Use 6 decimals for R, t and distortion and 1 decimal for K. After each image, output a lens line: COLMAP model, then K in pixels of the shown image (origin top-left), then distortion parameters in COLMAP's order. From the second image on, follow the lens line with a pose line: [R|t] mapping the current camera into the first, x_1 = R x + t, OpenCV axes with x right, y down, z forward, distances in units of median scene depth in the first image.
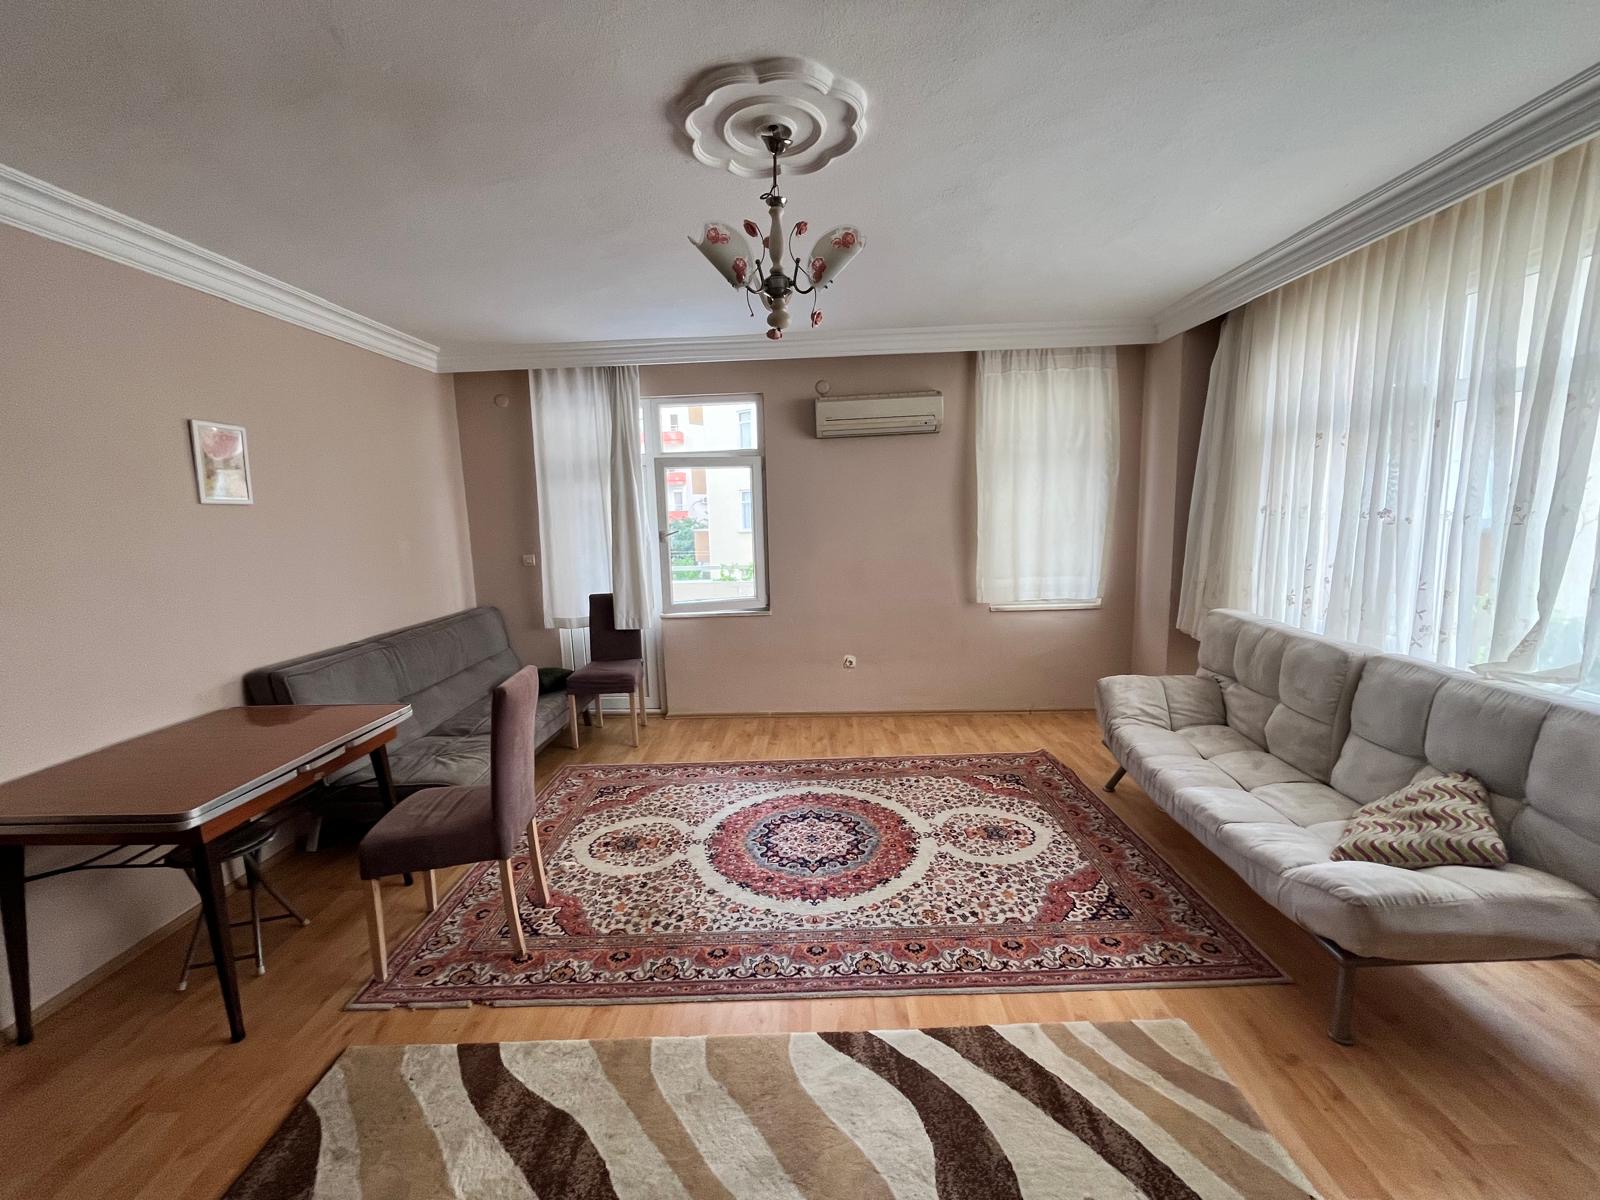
lens RADIAL K [[647.8, 0, 795.1], [0, 647.8, 604.2], [0, 0, 1]] dist [-0.008291, 0.000900]
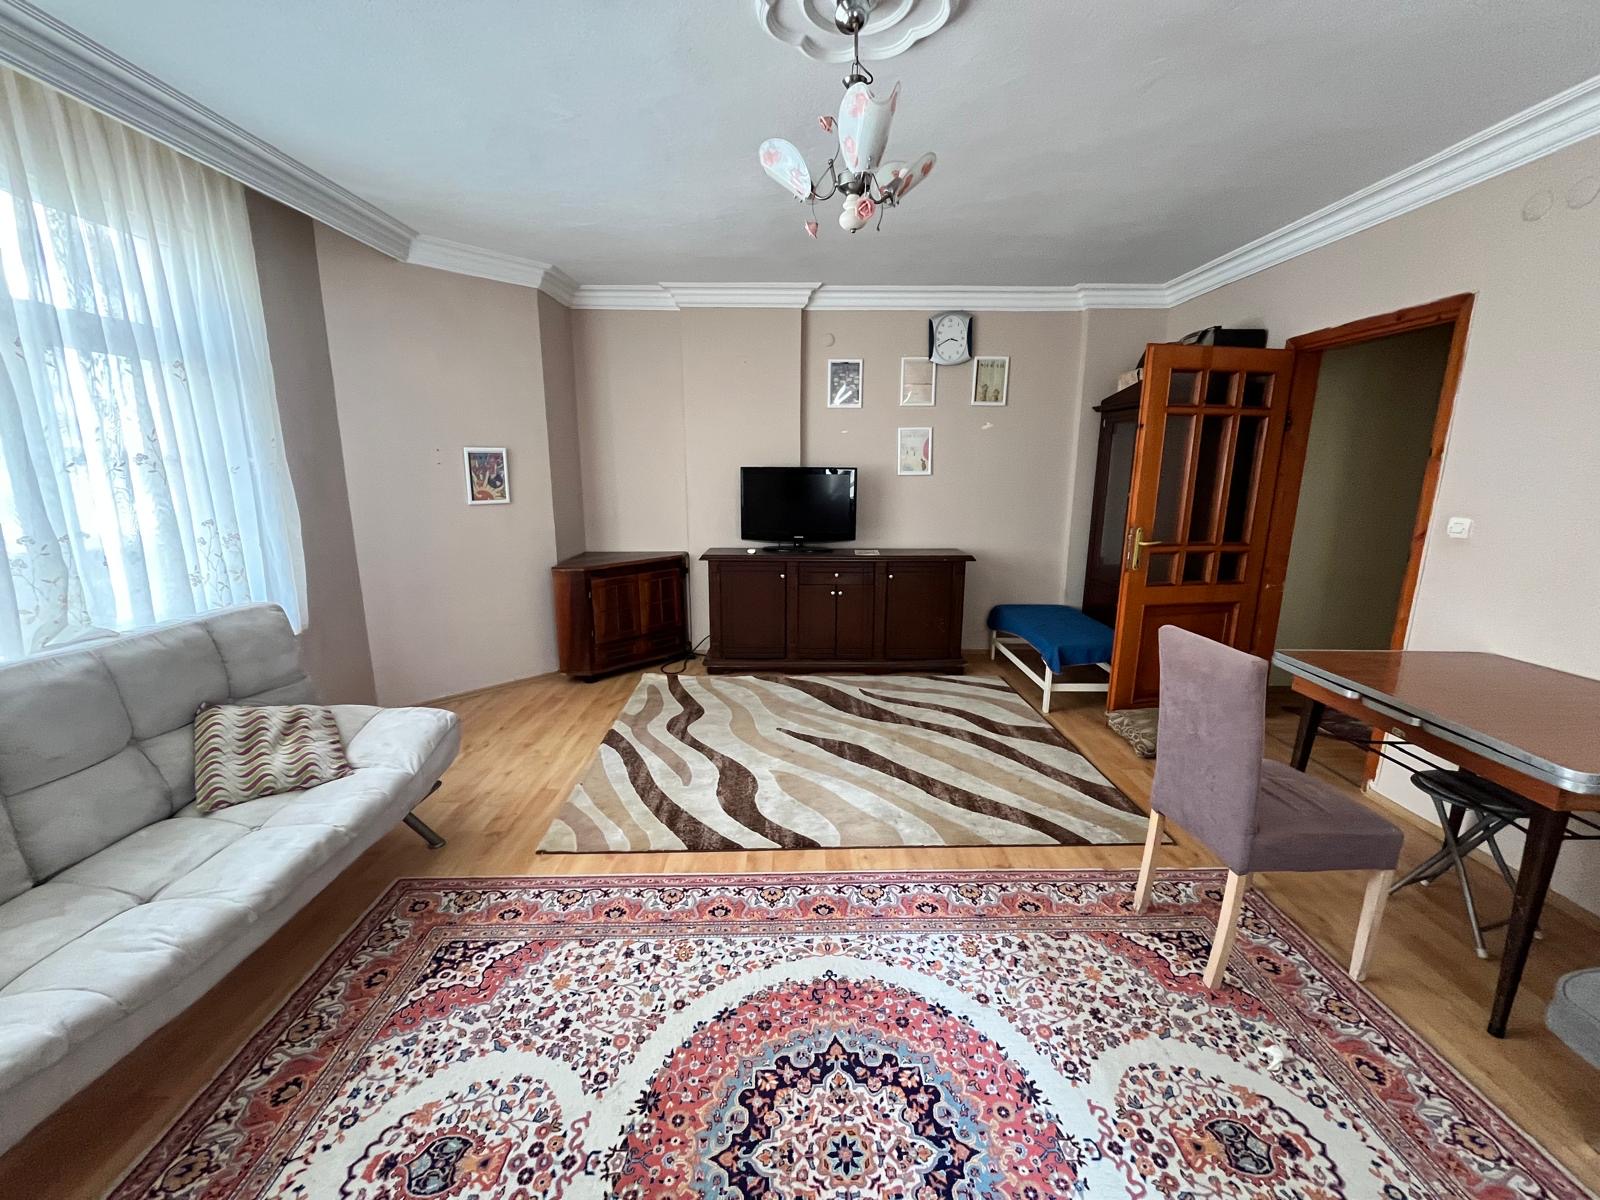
lens RADIAL K [[647.8, 0, 800.8], [0, 647.8, 597.4], [0, 0, 1]] dist [-0.008291, 0.000900]
pose [[-0.999087, 0.035220, -0.024161, 0.062211], [0.024727, 0.938218, 0.345160, -0.187463], [0.034825, 0.344247, -0.938233, 1.470653]]
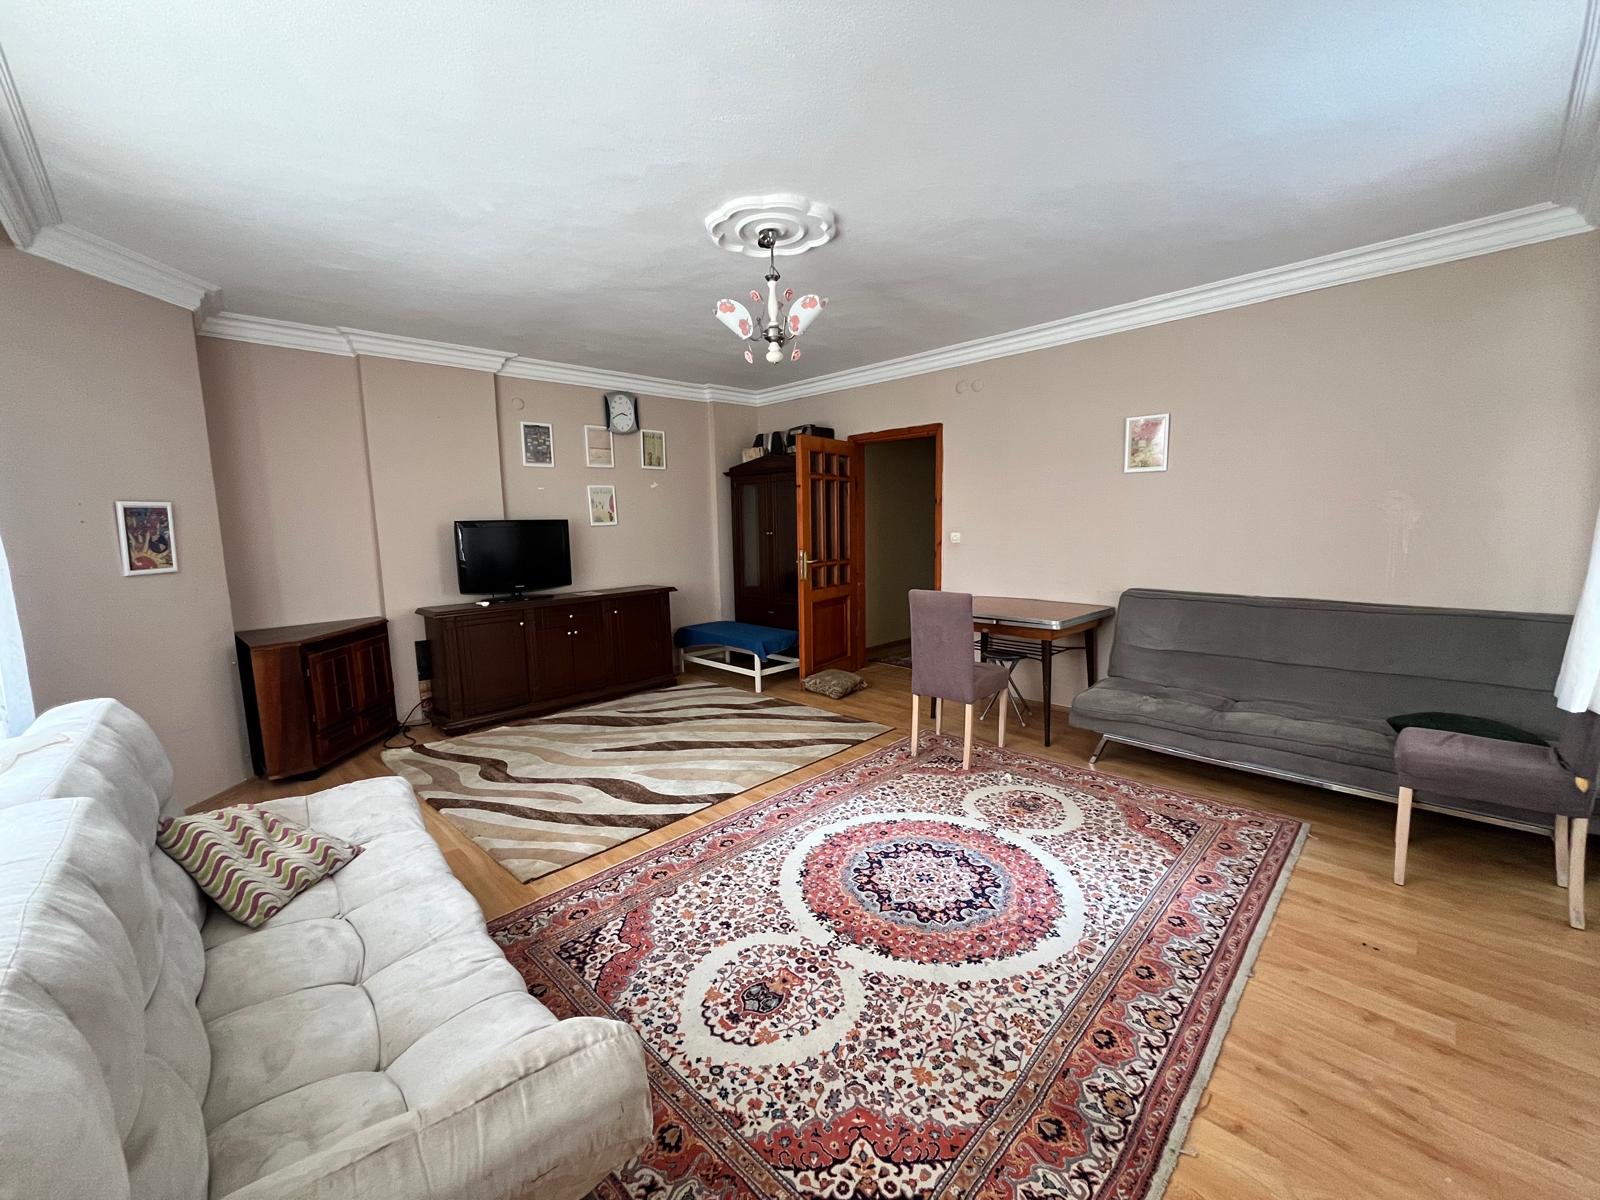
lens RADIAL K [[647.8, 0, 795.5], [0, 647.8, 591.9], [0, 0, 1]] dist [-0.008291, 0.000900]
pose [[-0.694936, 0.128733, -0.707454, 0.769608], [-0.061083, 0.969720, 0.236459, -0.199074], [0.716472, 0.207537, -0.666030, 1.543930]]
